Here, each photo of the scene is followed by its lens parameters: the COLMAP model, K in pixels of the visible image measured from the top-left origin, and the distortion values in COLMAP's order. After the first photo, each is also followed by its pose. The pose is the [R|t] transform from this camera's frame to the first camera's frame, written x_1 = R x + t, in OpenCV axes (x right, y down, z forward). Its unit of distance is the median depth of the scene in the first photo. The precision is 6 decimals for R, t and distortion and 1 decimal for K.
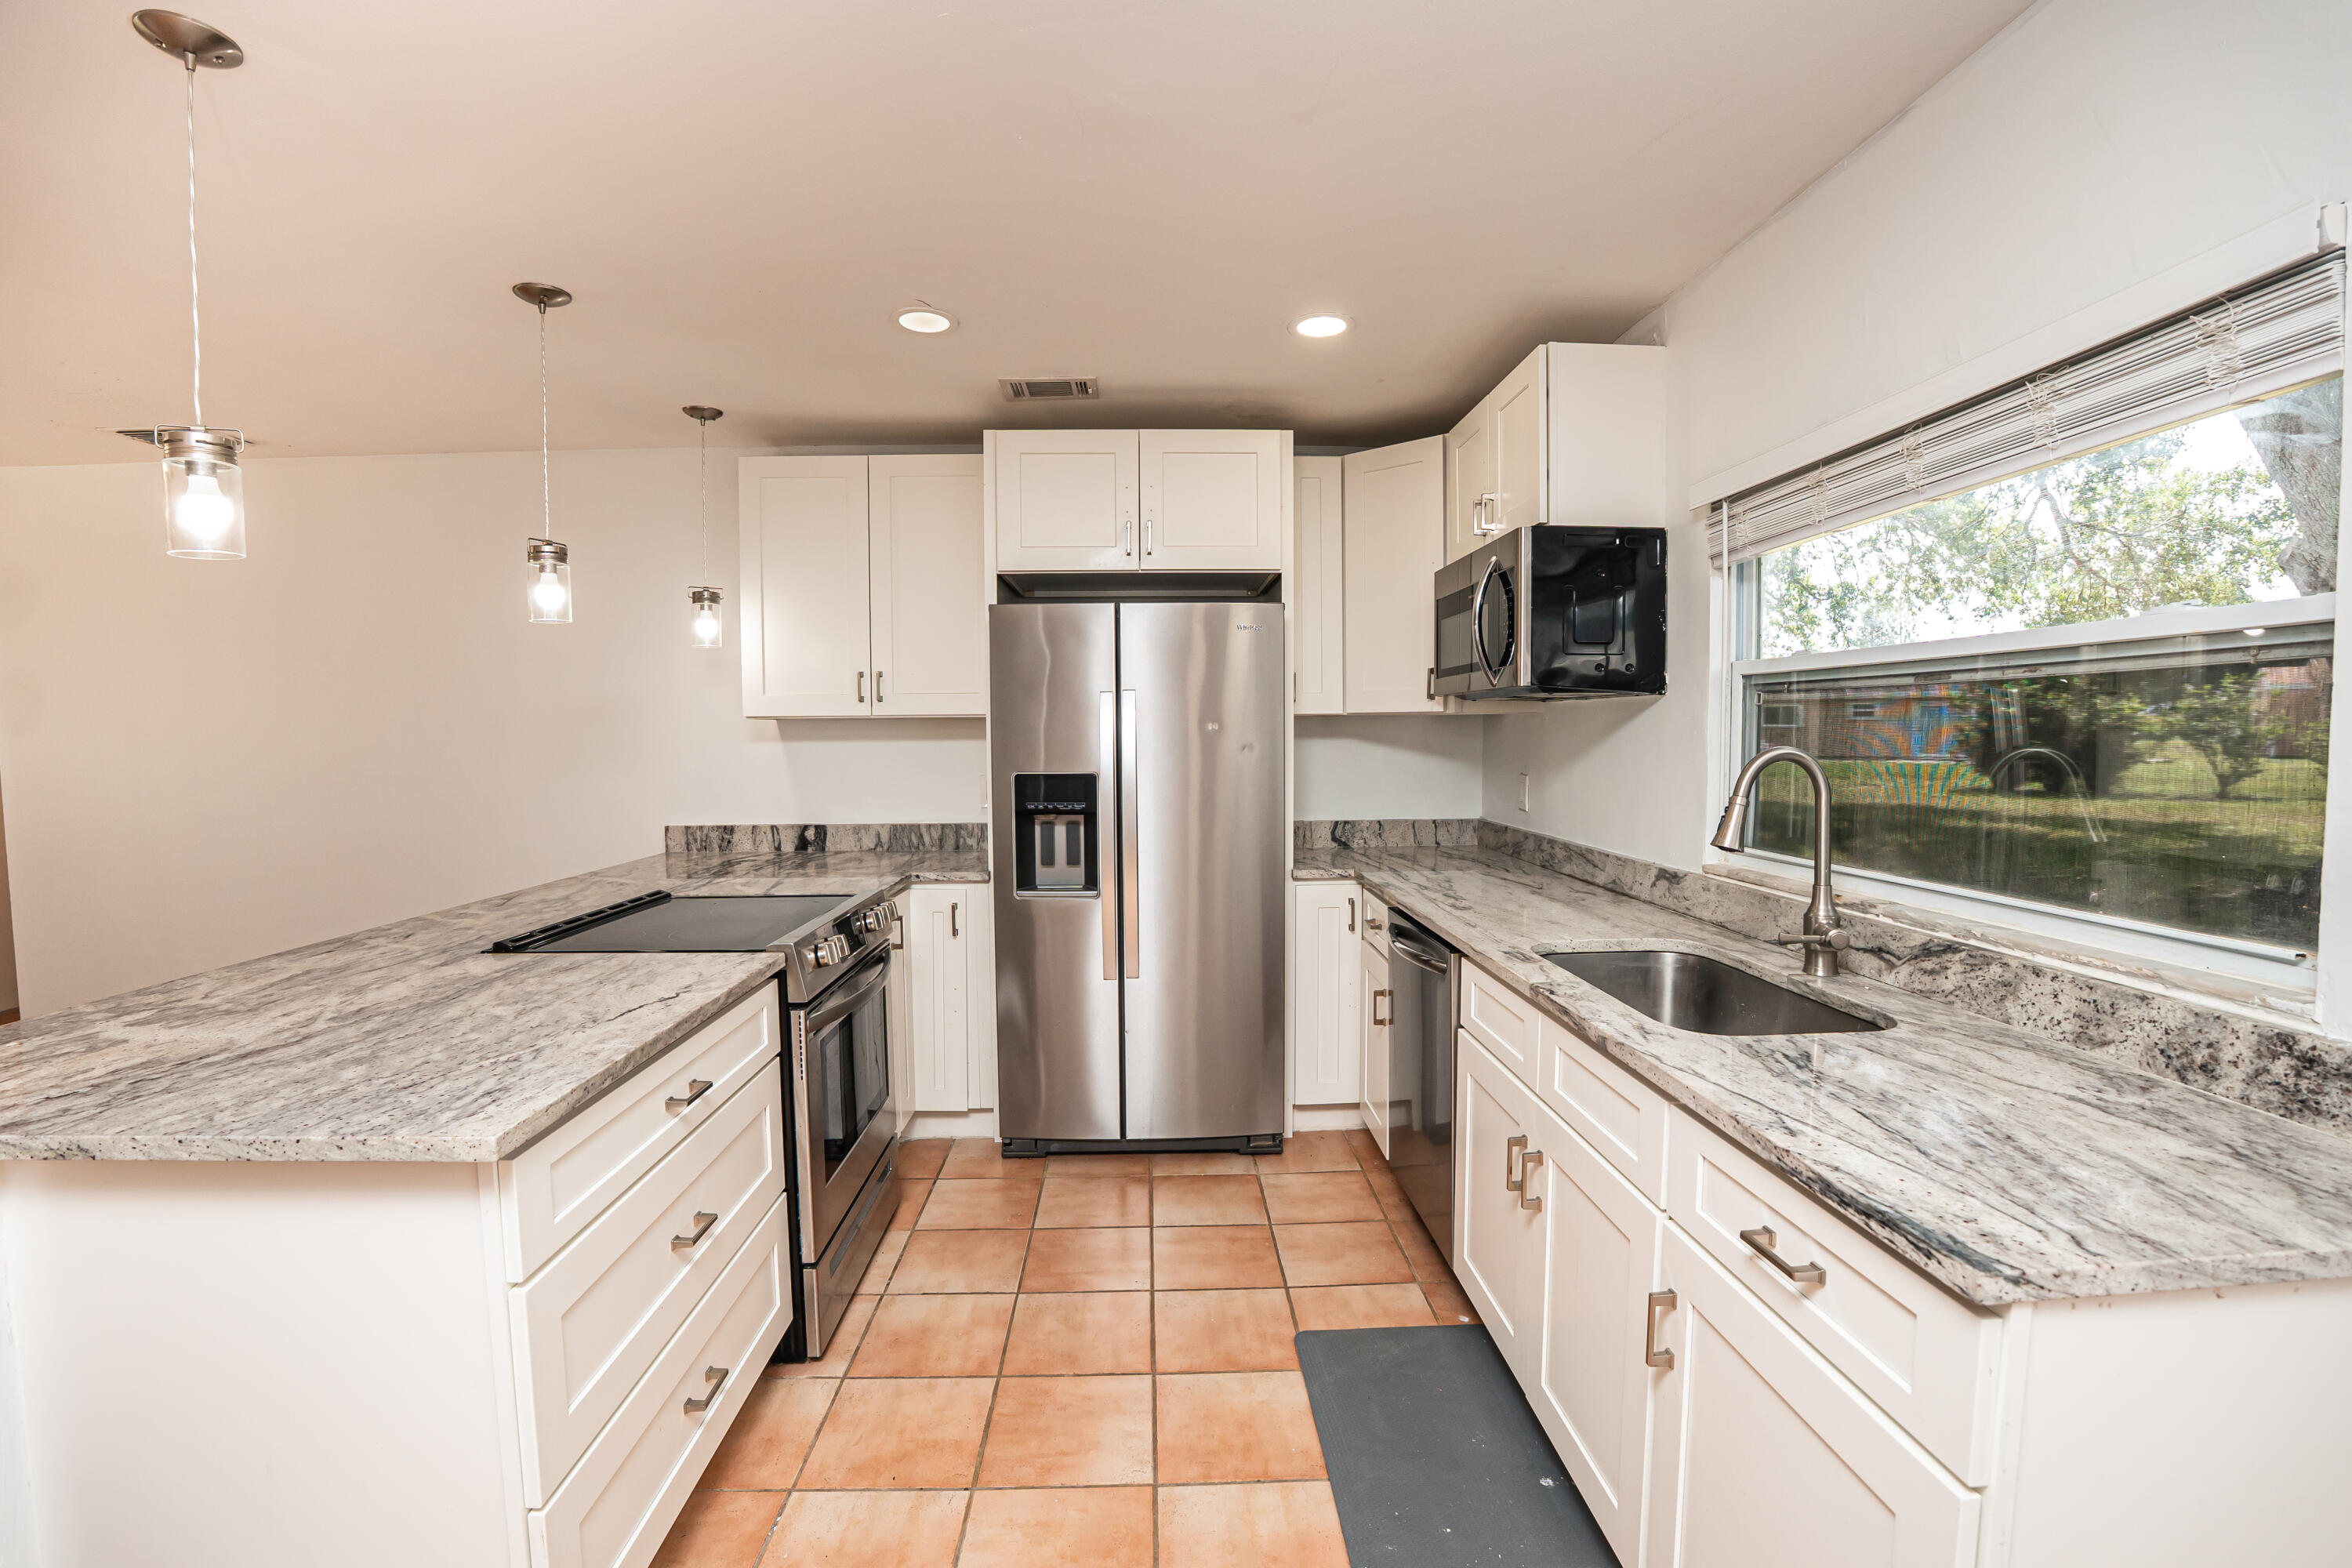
lens RADIAL K [[1020.5, 0, 1182.7], [0, 1020.5, 789.7], [0, 0, 1]] dist [-0.071700, 0.016830]
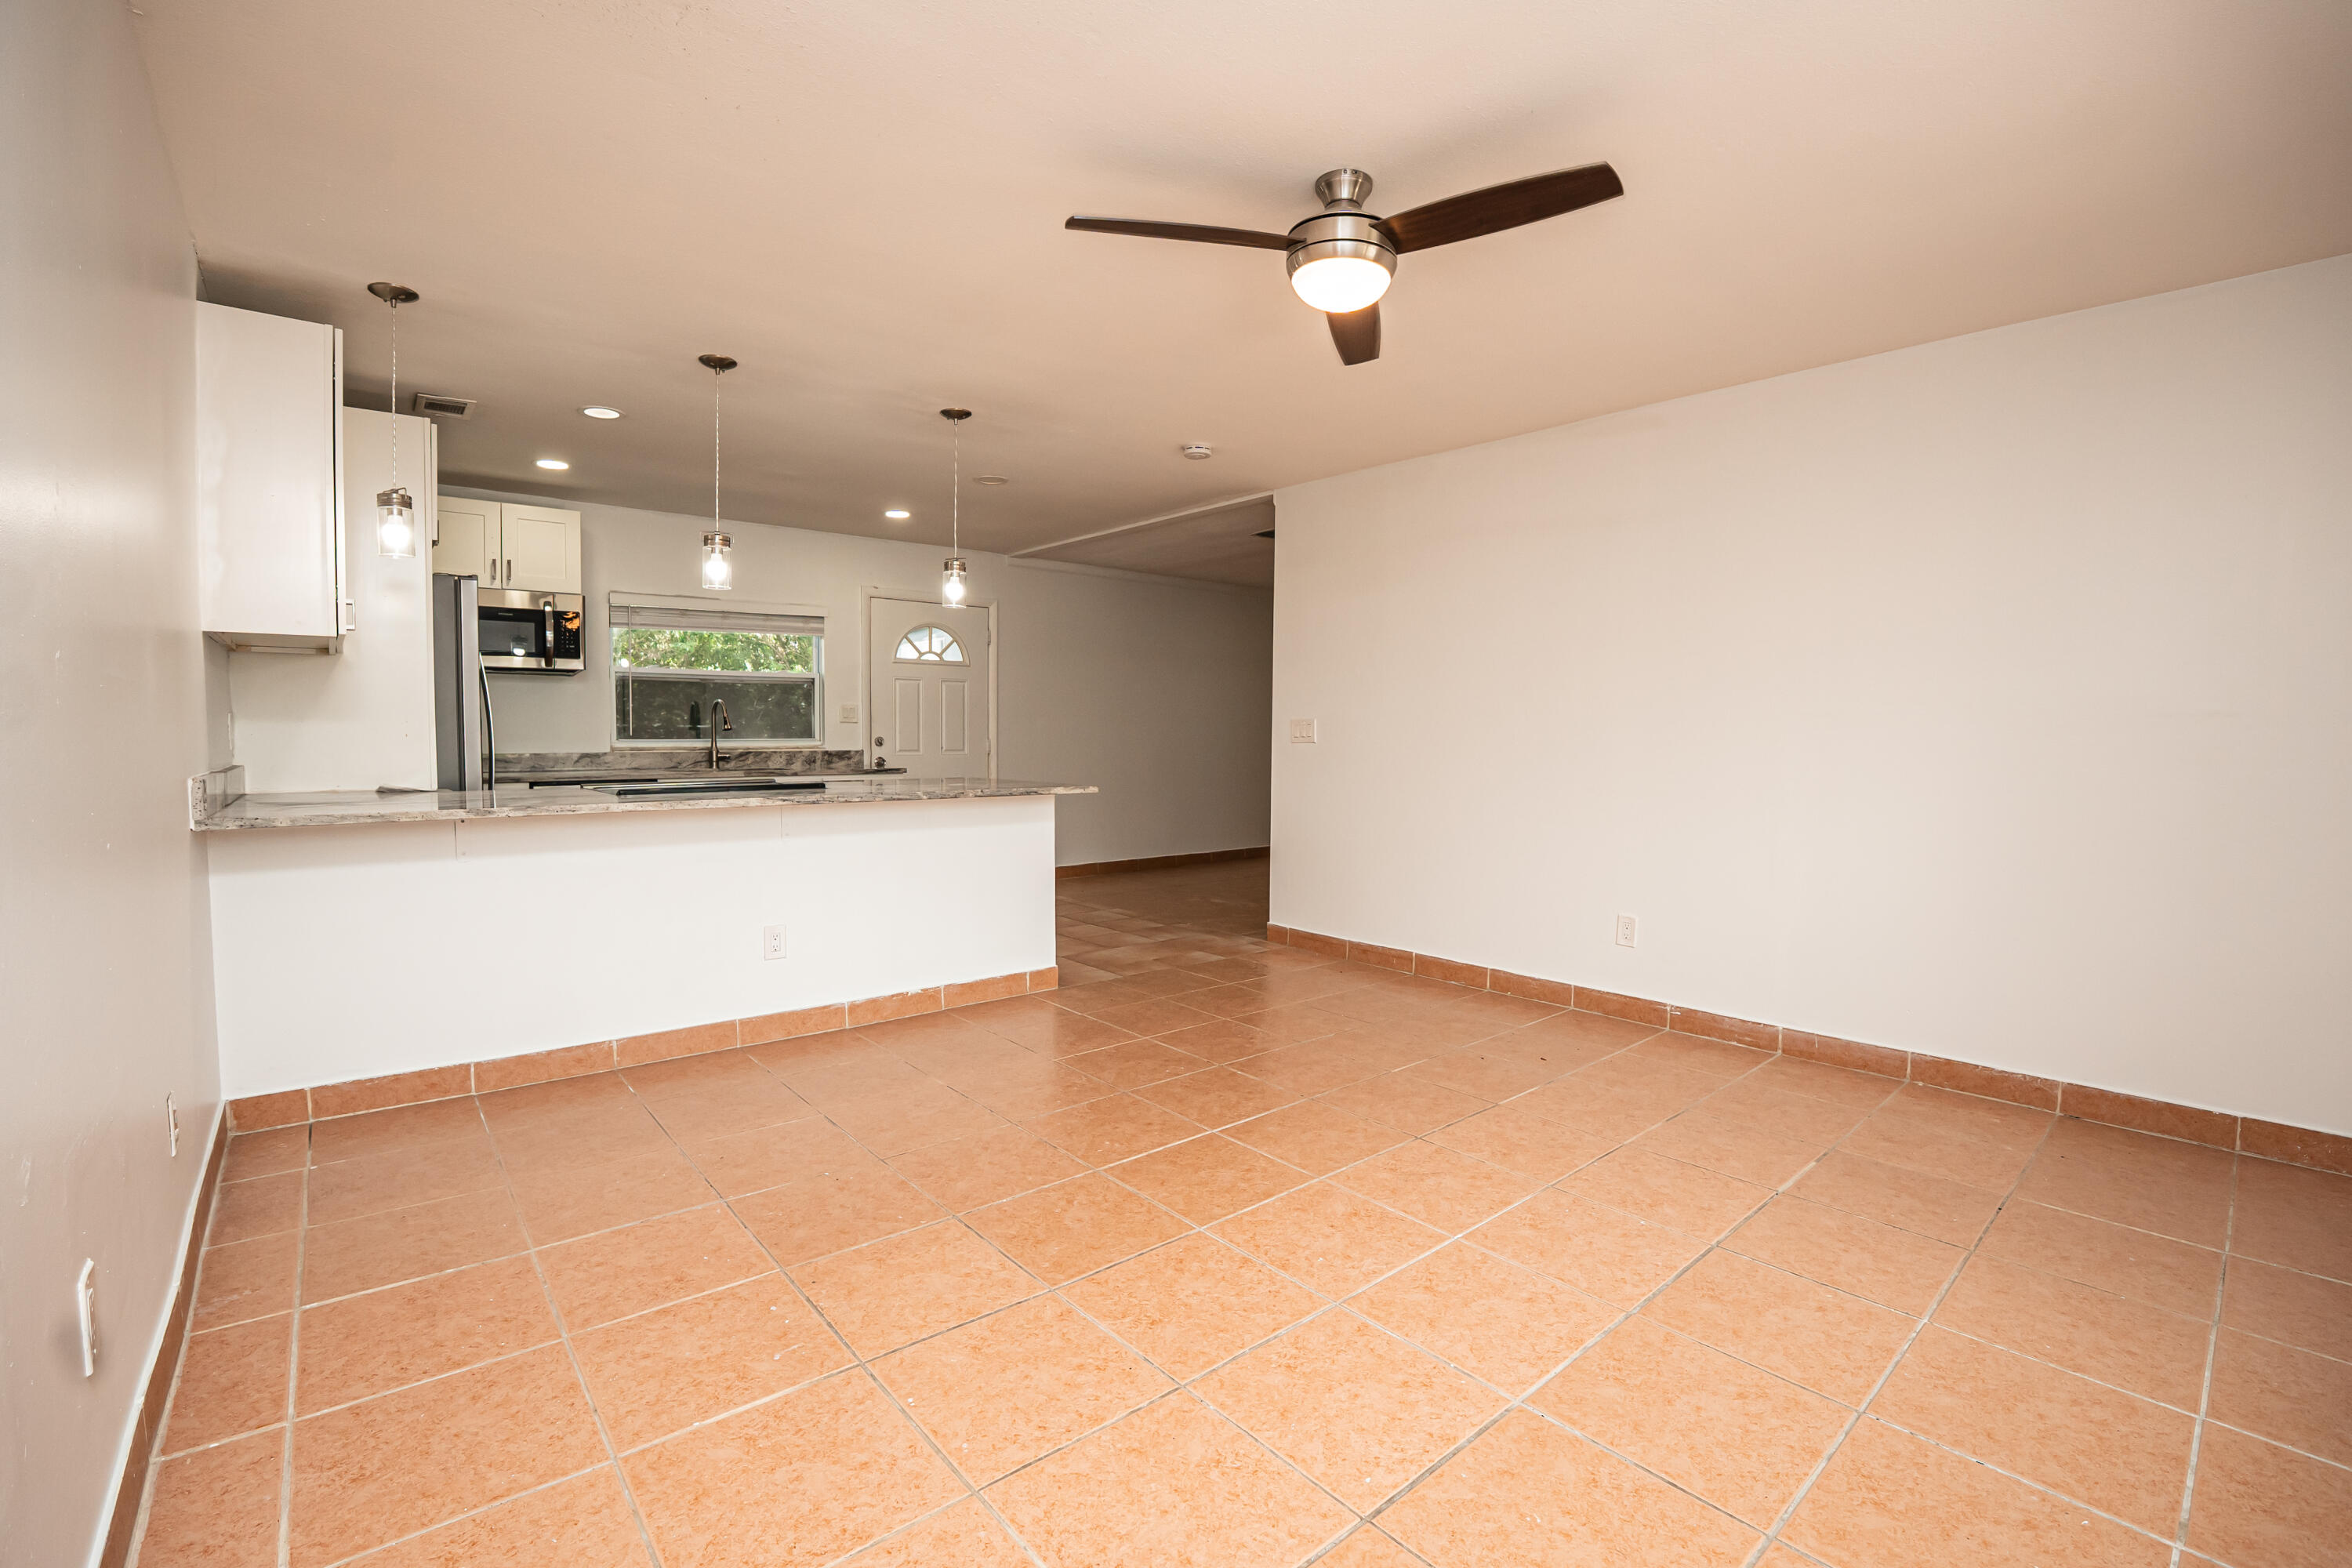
lens RADIAL K [[1025.8, 0, 1181.6], [0, 1025.8, 788.6], [0, 0, 1]] dist [-0.071447, 0.016424]
pose [[-0.624185, -0.038667, 0.780319, -1.926192], [0.043876, 0.995463, 0.084425, 0.023346], [-0.780044, 0.086934, -0.619657, 1.225277]]
